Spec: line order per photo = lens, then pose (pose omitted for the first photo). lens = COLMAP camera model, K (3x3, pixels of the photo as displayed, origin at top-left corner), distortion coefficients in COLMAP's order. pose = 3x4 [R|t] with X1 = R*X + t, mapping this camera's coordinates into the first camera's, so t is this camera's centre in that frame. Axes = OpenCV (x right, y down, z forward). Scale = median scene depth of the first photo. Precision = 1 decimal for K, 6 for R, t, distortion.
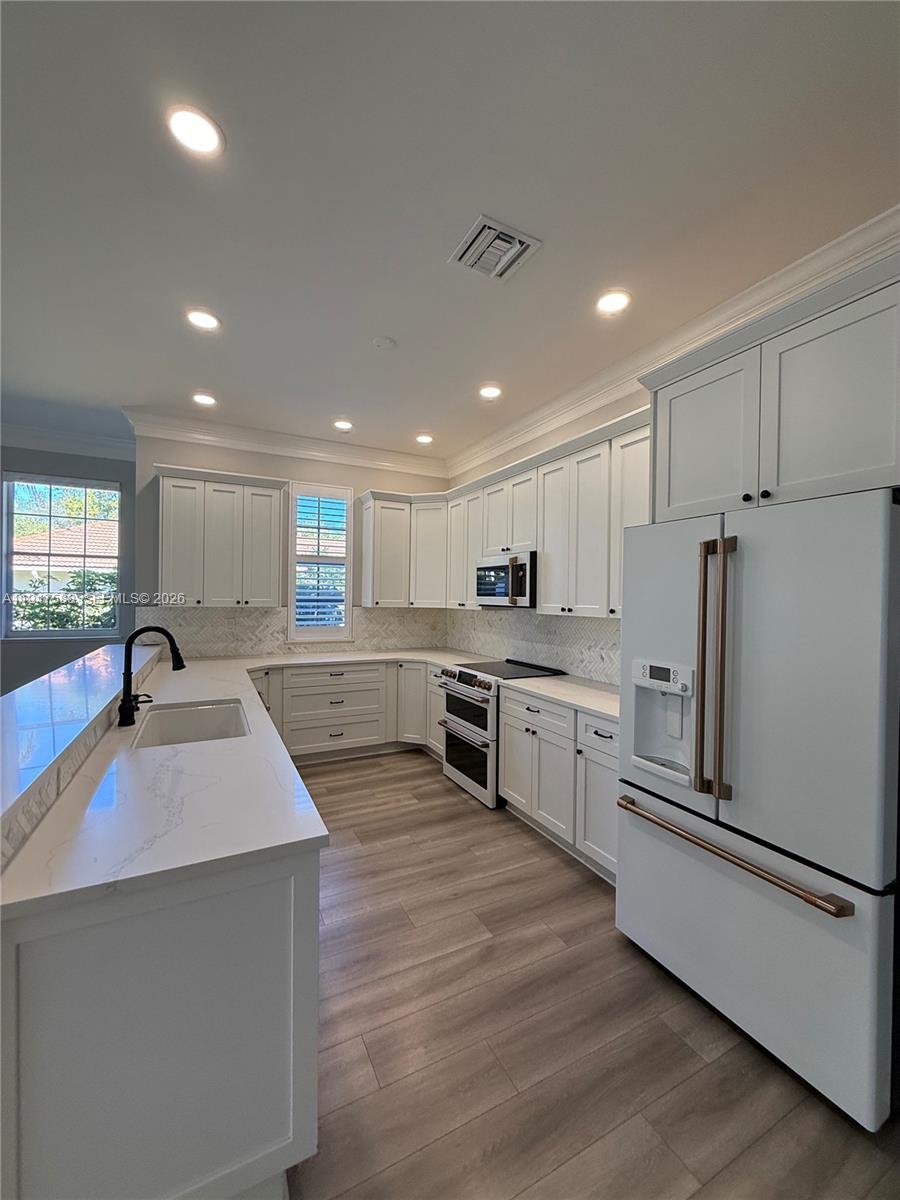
lens RADIAL K [[476.8, 0, 450.0], [0, 476.8, 600.0], [0, 0, 1]] dist [-0.001225, -0.000196]
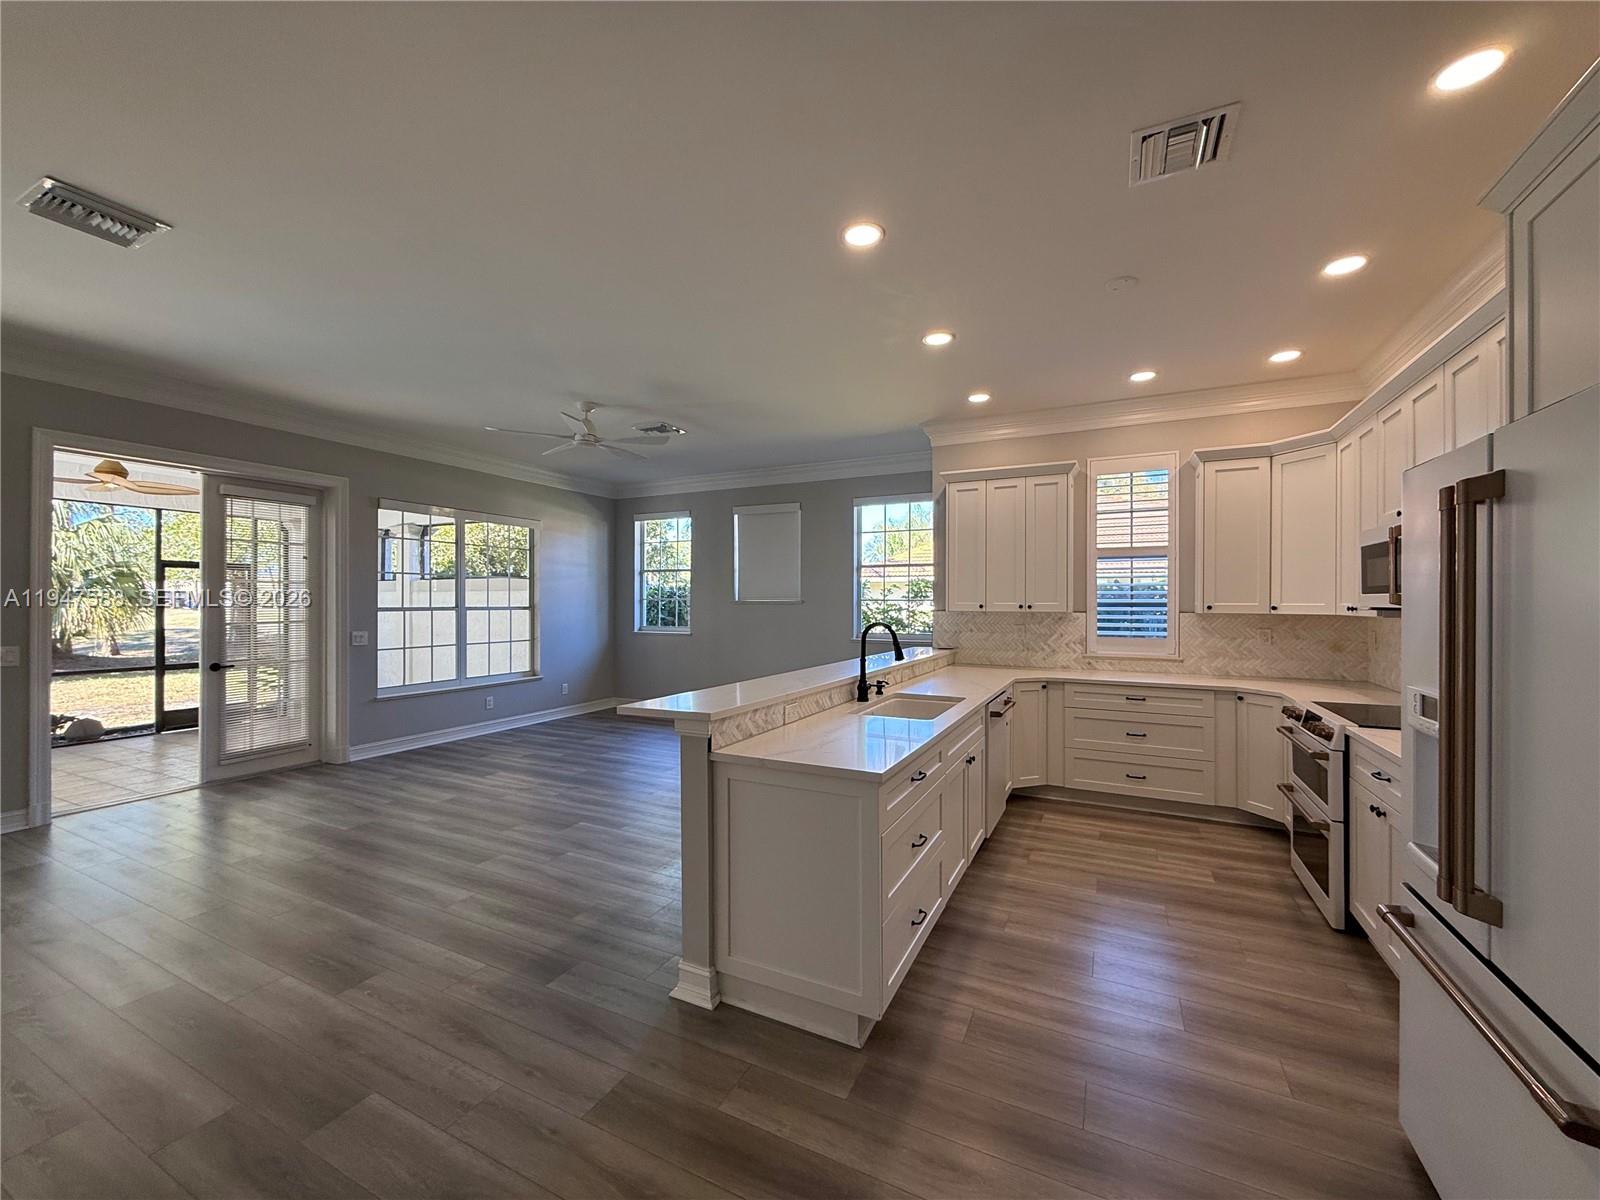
lens RADIAL K [[635.8, 0, 796.4], [0, 635.8, 605.5], [0, 0, 1]] dist [-0.001225, -0.000196]
pose [[0.588596, -0.007928, -0.808389, 0.278112], [-0.000516, 0.999948, -0.010182, 0.015132], [0.808427, 0.006411, 0.588561, -0.057302]]
